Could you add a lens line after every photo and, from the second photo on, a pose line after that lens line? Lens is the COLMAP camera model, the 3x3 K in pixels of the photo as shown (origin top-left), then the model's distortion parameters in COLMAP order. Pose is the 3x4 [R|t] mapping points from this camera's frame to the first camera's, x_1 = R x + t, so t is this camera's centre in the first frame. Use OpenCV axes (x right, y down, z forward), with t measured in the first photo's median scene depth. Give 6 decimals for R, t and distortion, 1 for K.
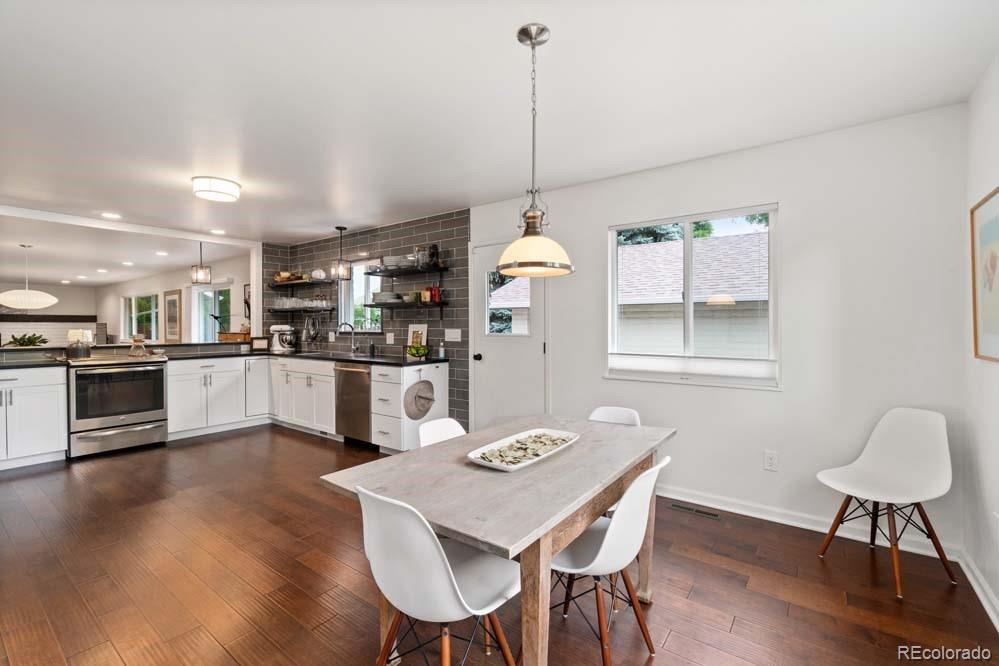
lens RADIAL K [[432.1, 0, 501.9], [0, 432.1, 328.2], [0, 0, 1]] dist [0.001422, 0.000503]
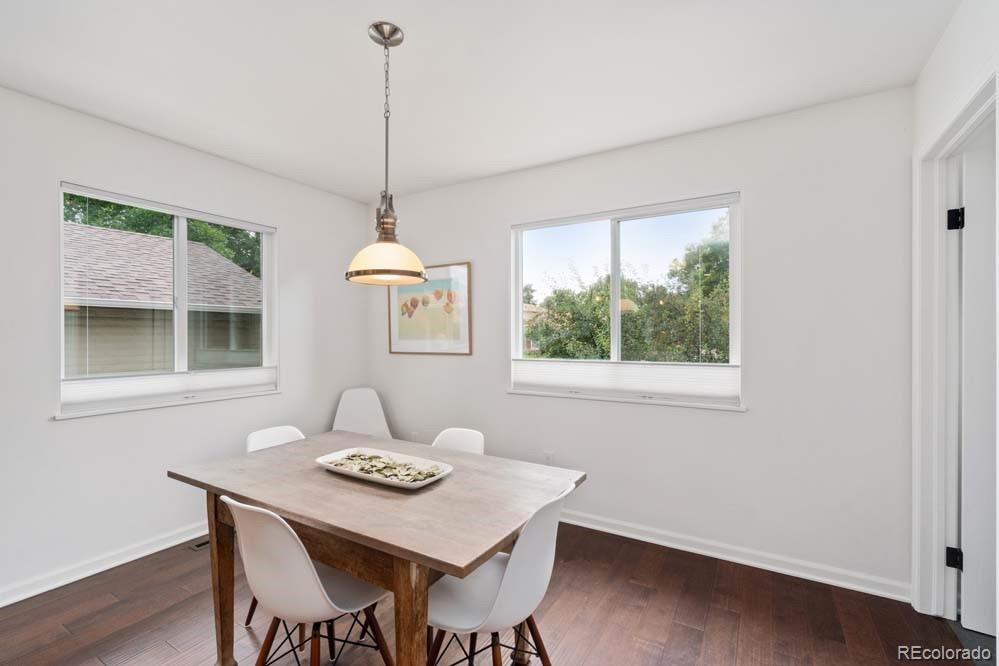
lens RADIAL K [[432.1, 0, 499.7], [0, 432.1, 337.0], [0, 0, 1]] dist [0.001422, 0.000503]
pose [[-0.098850, -0.006077, 0.995084, -0.349238], [0.003416, 0.999973, 0.006446, -0.004793], [-0.995096, 0.004037, -0.098827, 0.323113]]
